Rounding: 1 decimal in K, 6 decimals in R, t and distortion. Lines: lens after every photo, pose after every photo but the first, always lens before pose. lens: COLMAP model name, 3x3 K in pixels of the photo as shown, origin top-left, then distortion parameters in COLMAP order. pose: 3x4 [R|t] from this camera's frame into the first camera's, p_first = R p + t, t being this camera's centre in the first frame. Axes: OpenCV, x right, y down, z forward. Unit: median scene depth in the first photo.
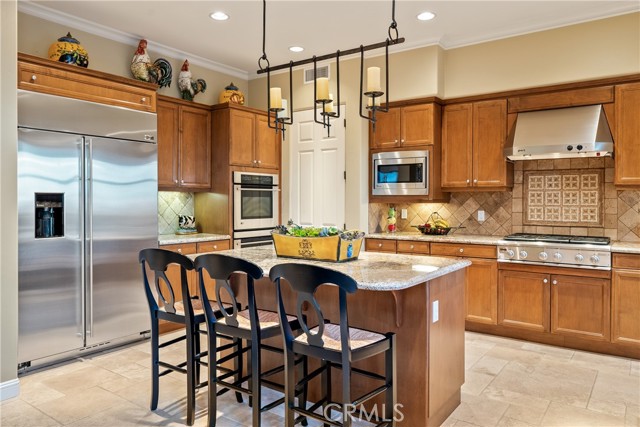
lens RADIAL K [[460.8, 0, 328.8], [0, 460.8, 199.8], [0, 0, 1]] dist [0.002395, 0.001109]
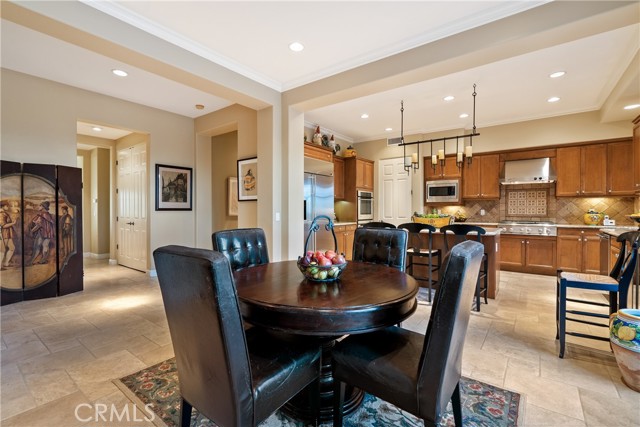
lens RADIAL K [[293.4, 0, 322.8], [0, 293.4, 209.7], [0, 0, 1]] dist [-0.001158, -0.000323]
pose [[0.999875, -0.002259, -0.015634, -0.359391], [0.002274, 0.999997, 0.000931, 0.021916], [0.015632, -0.000967, 0.999877, -0.299146]]
